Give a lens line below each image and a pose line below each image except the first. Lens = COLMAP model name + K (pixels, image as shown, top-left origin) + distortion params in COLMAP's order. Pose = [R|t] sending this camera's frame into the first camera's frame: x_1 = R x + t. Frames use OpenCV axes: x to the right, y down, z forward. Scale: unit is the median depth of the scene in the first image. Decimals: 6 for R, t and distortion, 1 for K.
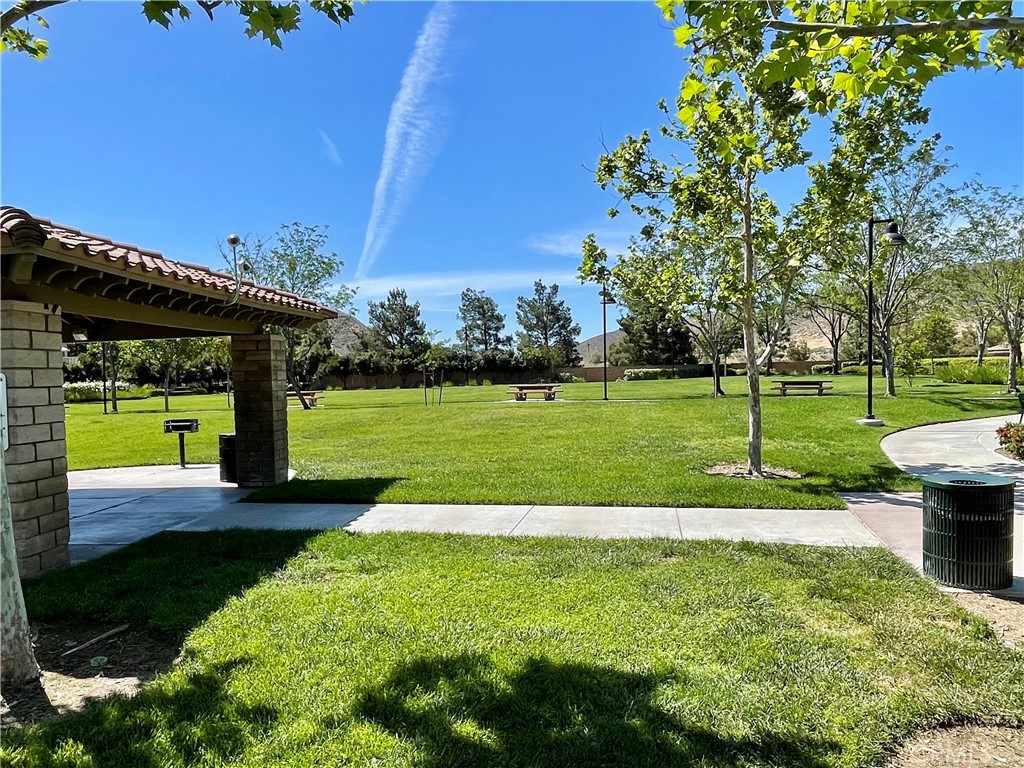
lens RADIAL K [[777.2, 0, 512.0], [0, 777.2, 384.0], [0, 0, 1]] dist [0.567124, 0.000538]
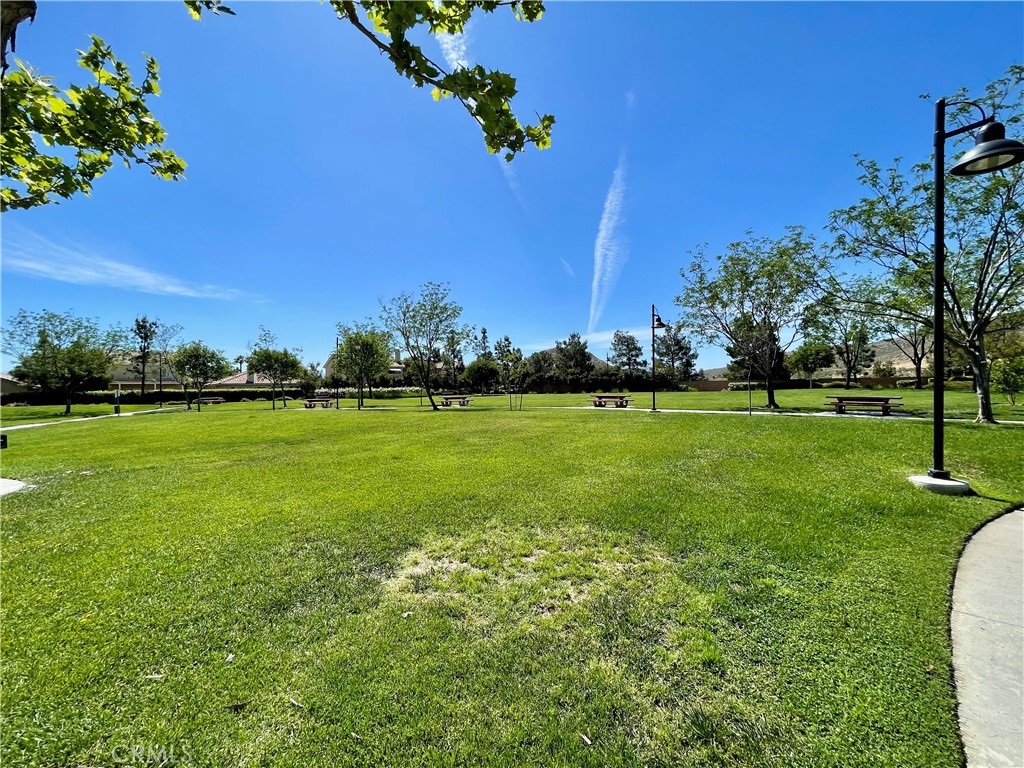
lens RADIAL K [[379.4, 0, 512.0], [0, 379.4, 384.0], [0, 0, 1]] dist [-0.000082, 0.020564]
pose [[0.896657, 0.008463, -0.442646, 0.093558], [-0.013334, 0.999880, -0.007894, -0.005148], [0.442526, 0.012981, 0.896662, 0.214930]]
